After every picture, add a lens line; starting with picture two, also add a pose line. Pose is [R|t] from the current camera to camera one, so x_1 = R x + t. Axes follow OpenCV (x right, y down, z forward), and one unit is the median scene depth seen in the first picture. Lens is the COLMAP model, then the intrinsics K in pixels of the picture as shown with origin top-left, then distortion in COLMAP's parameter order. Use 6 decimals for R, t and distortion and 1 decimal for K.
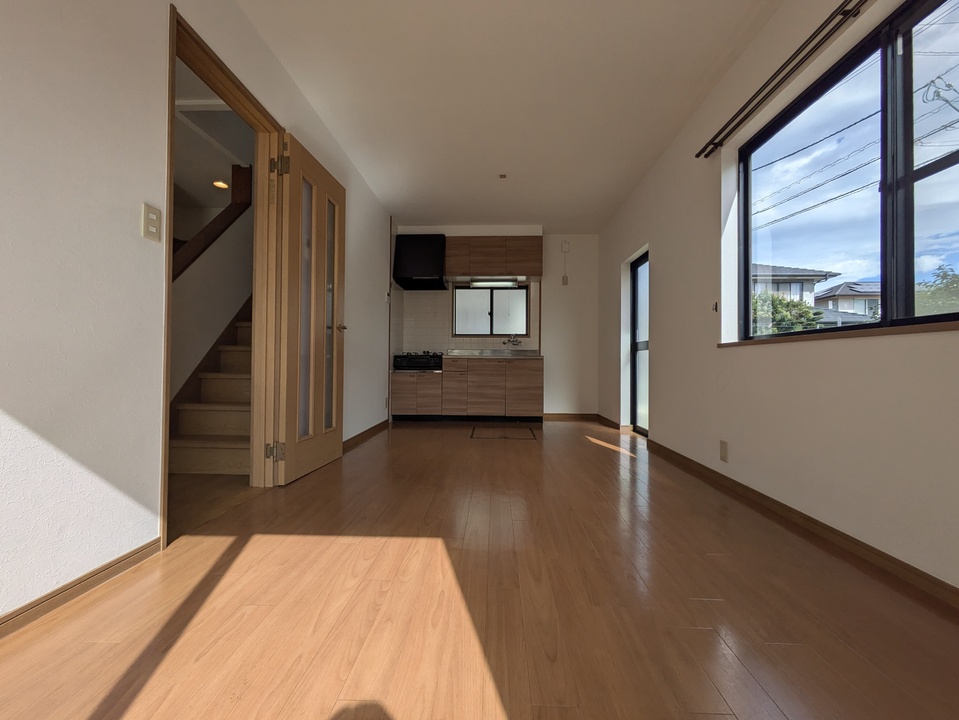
lens RADIAL K [[380.6, 0, 486.9], [0, 380.6, 357.1], [0, 0, 1]] dist [0.000591, 0.000909]
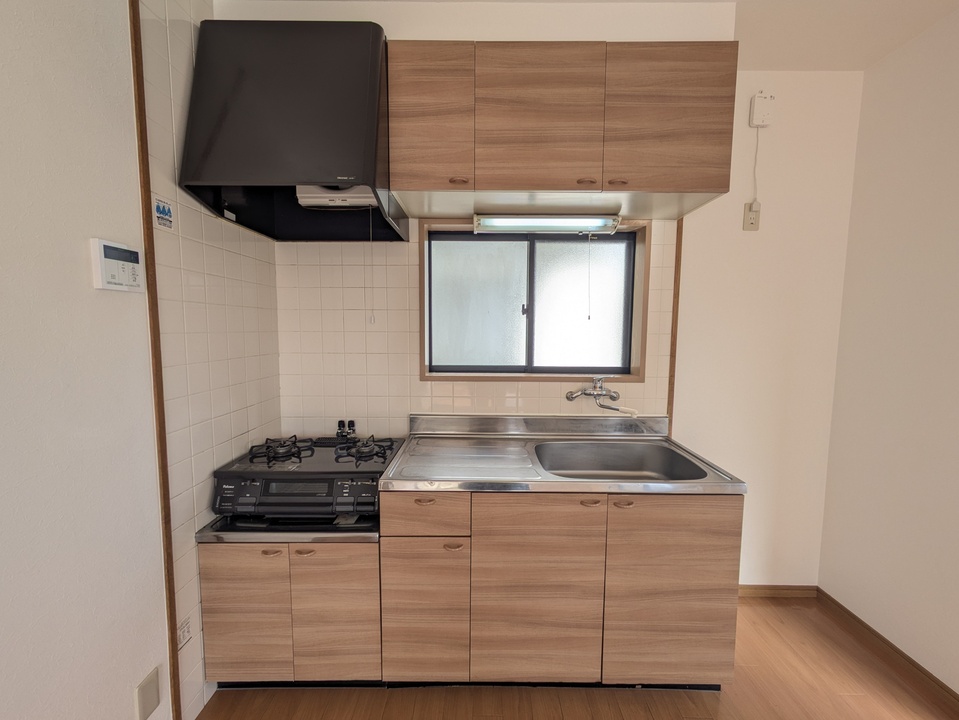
lens RADIAL K [[380.6, 0, 483.0], [0, 380.6, 357.6], [0, 0, 1]] dist [0.000591, 0.000909]
pose [[0.999552, -0.001328, 0.029891, -0.046958], [-0.001501, 0.995529, 0.094443, -0.110653], [-0.029883, -0.094445, 0.995081, 0.680823]]
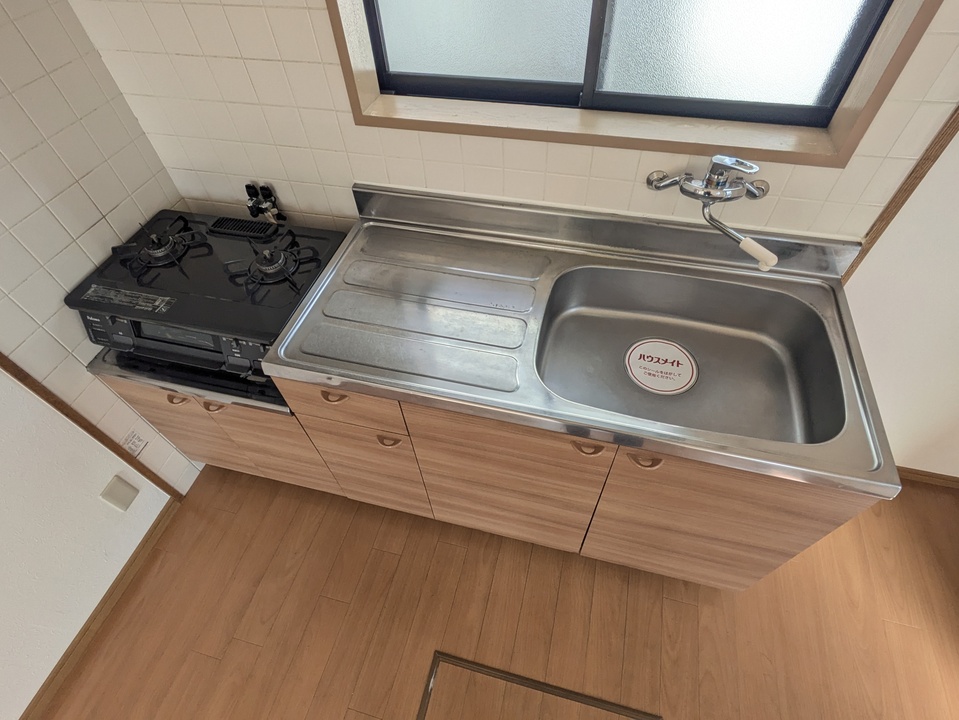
lens RADIAL K [[481.9, 0, 482.1], [0, 481.9, 361.8], [0, 0, 1]] dist [0.001012, 0.001219]
pose [[0.973806, 0.146153, -0.174184, 0.021353], [0.048965, 0.613289, 0.788339, -0.165857], [0.222044, -0.776219, 0.590069, 0.828446]]
